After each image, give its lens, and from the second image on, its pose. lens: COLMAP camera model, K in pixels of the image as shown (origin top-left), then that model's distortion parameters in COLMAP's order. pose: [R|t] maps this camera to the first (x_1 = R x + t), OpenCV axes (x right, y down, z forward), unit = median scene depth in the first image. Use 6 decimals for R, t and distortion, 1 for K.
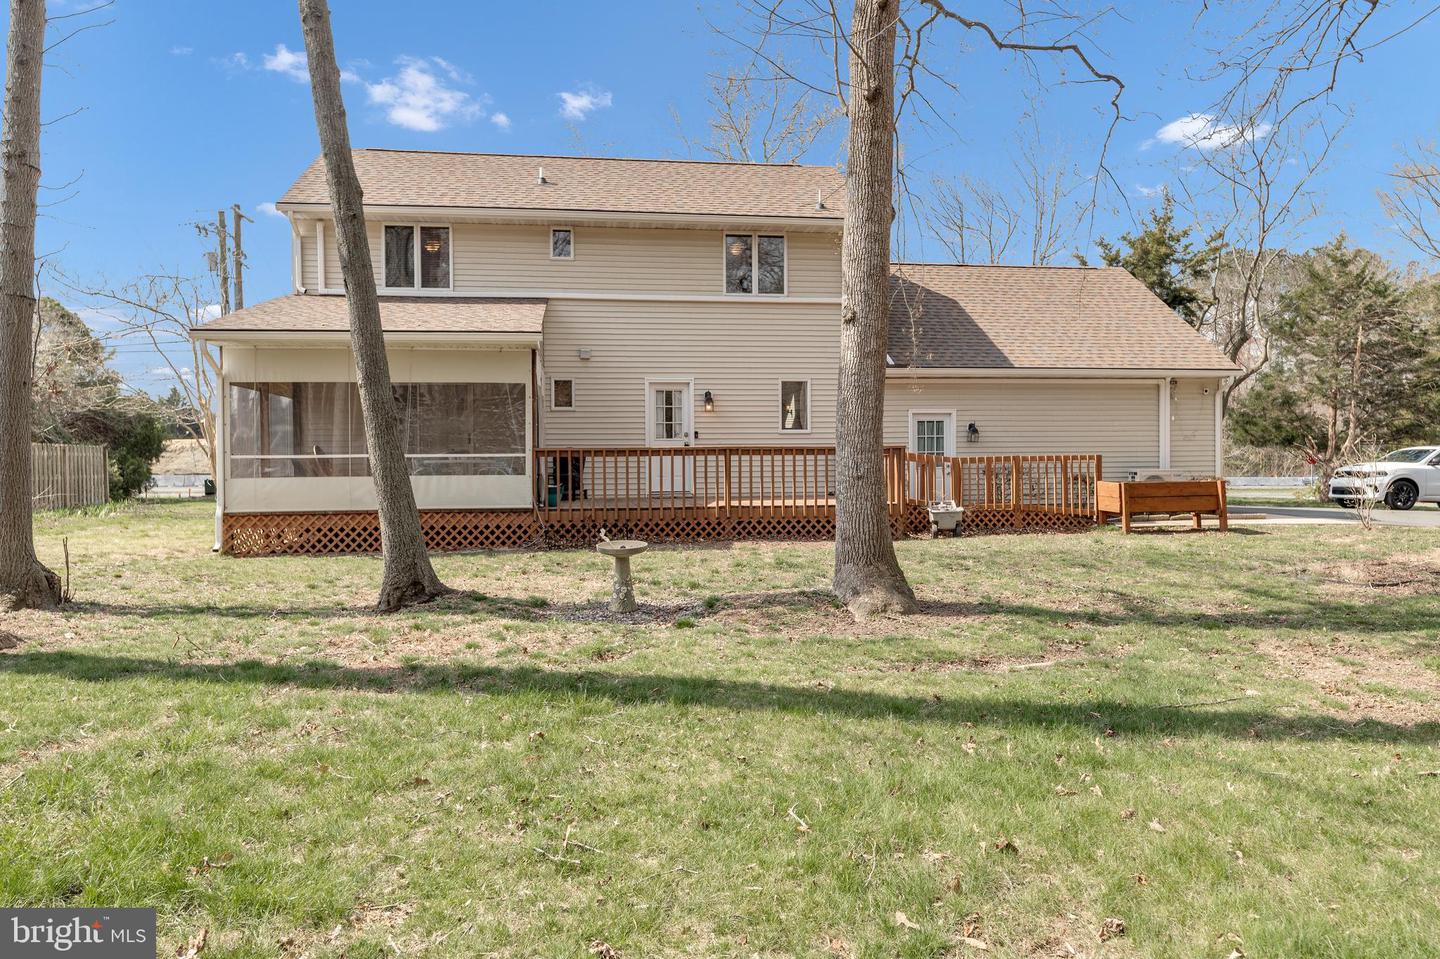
lens RADIAL K [[988.7, 0, 720.0], [0, 988.7, 479.5], [0, 0, 1]] dist [-0.001560, -0.000241]
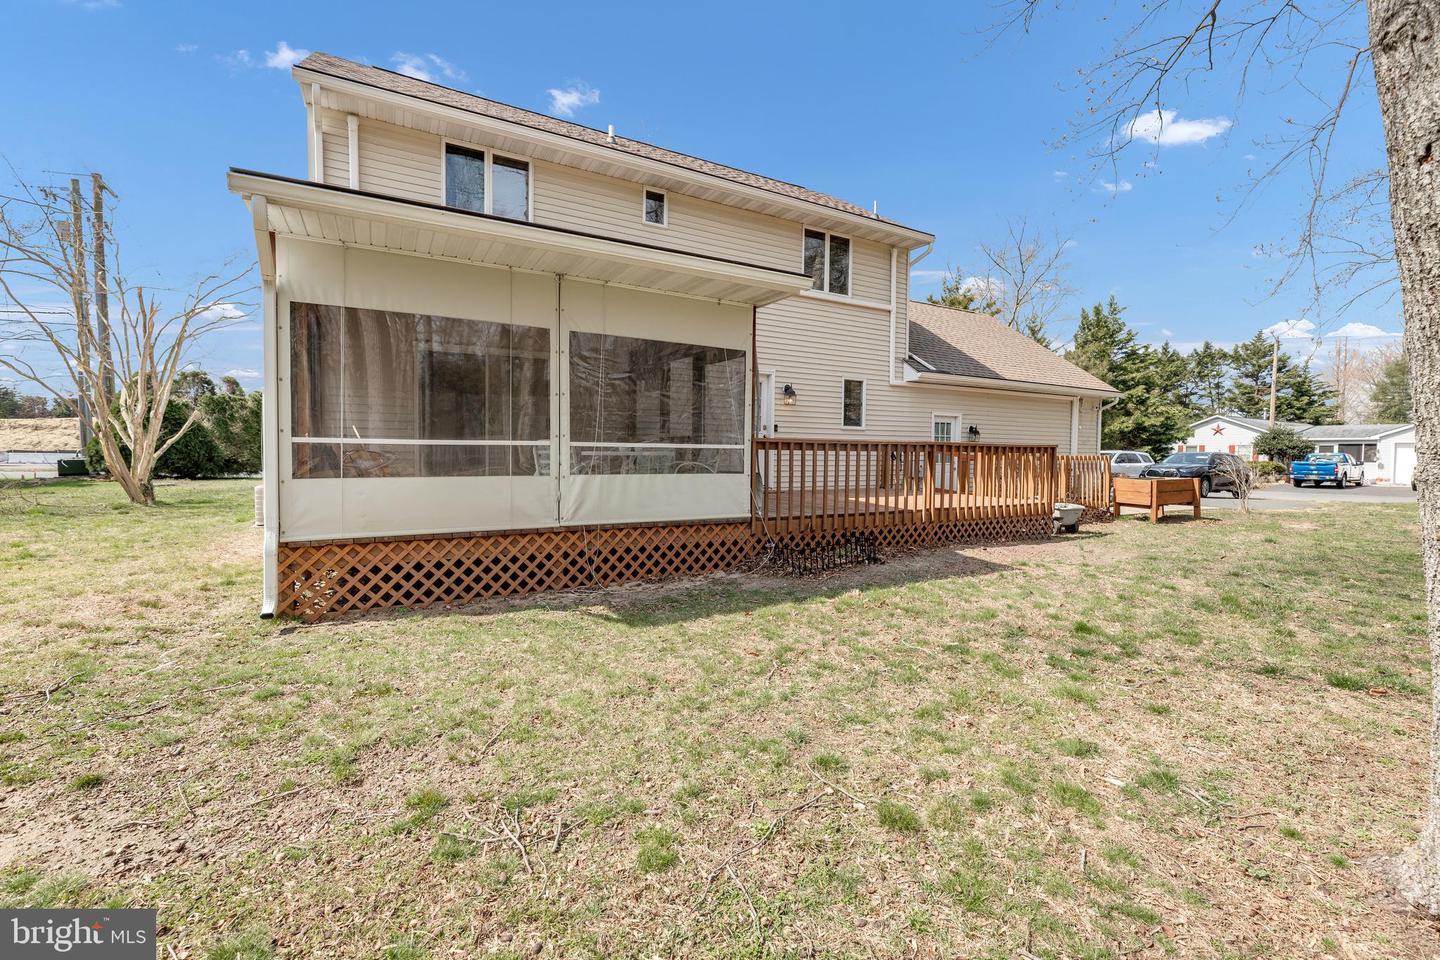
lens RADIAL K [[619.5, 0, 725.7], [0, 619.5, 473.5], [0, 0, 1]] dist [-0.000875, -0.000072]
pose [[0.929785, 0.005423, 0.368063, -0.374058], [-0.012385, 0.999786, 0.016557, -0.011974], [-0.367895, -0.019953, 0.929653, 0.557902]]
